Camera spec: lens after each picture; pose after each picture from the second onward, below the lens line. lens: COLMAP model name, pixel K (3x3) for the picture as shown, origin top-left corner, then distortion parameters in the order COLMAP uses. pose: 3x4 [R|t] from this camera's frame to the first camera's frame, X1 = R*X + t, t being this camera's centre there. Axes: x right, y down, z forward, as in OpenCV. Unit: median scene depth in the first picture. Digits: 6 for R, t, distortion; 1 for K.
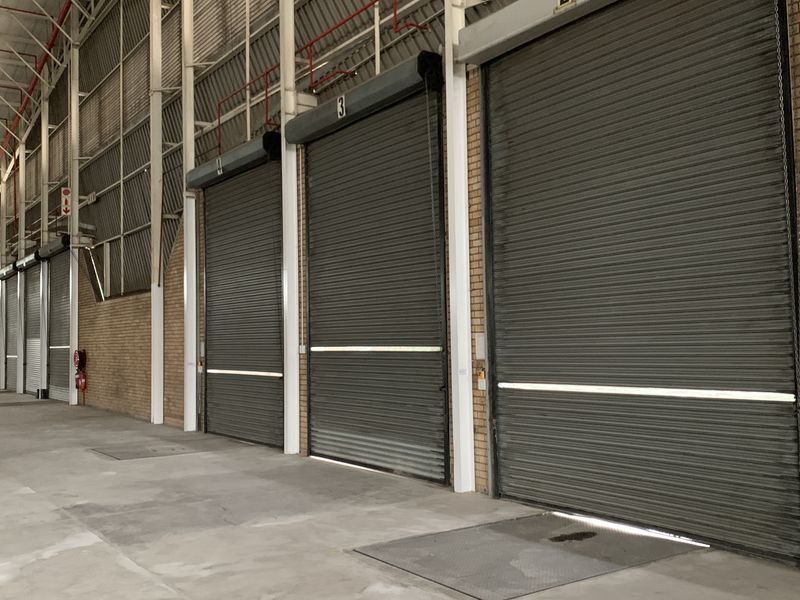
lens RADIAL K [[811.8, 0, 401.1], [0, 811.8, 289.3], [0, 0, 1]] dist [0.135497, -0.325369]
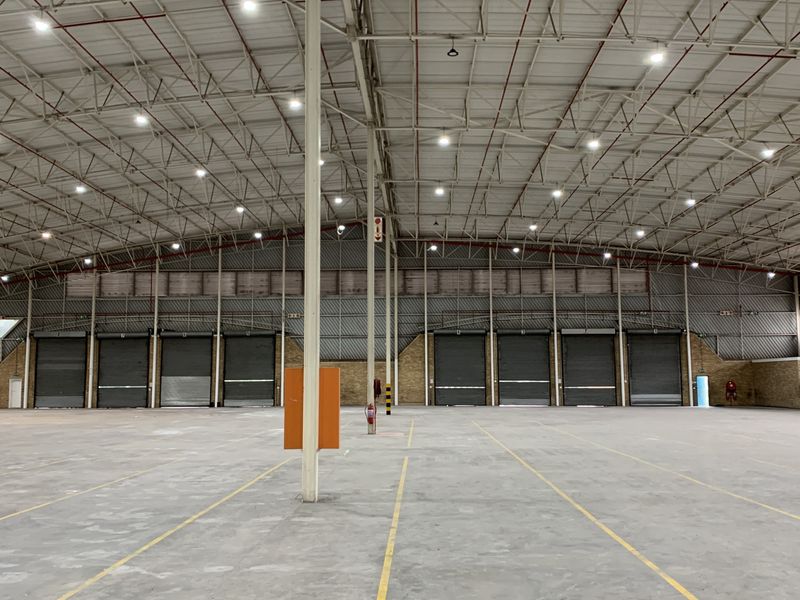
lens RADIAL K [[811.8, 0, 401.1], [0, 811.8, 289.3], [0, 0, 1]] dist [0.135497, -0.325369]
pose [[0.581152, 0.105759, 0.806893, -3.923738], [-0.058871, 0.994385, -0.087933, -0.003298], [-0.811663, 0.003599, 0.584116, -1.110820]]
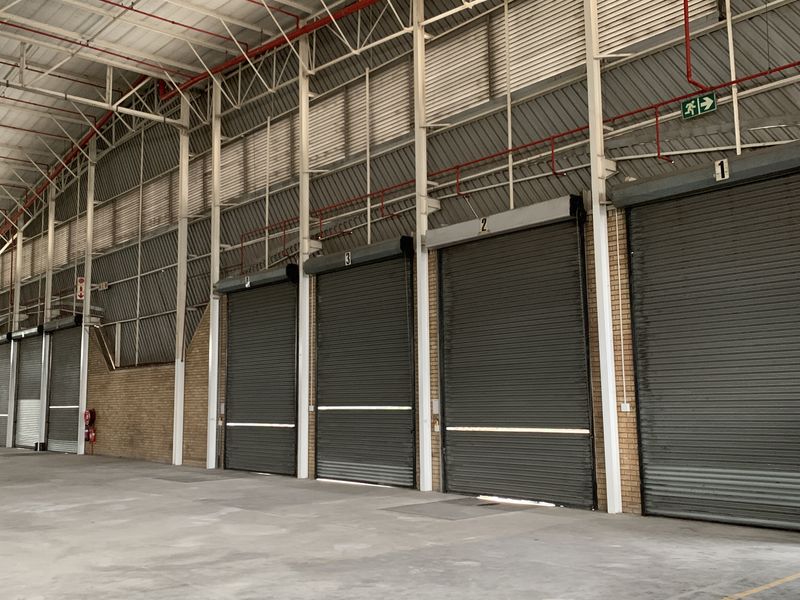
lens RADIAL K [[811.8, 0, 401.1], [0, 811.8, 289.3], [0, 0, 1]] dist [0.135497, -0.325369]
pose [[0.993552, 0.019103, 0.111753, -0.128214], [-0.010883, 0.997221, -0.073708, -0.037215], [-0.112851, 0.072016, 0.990999, -0.539884]]
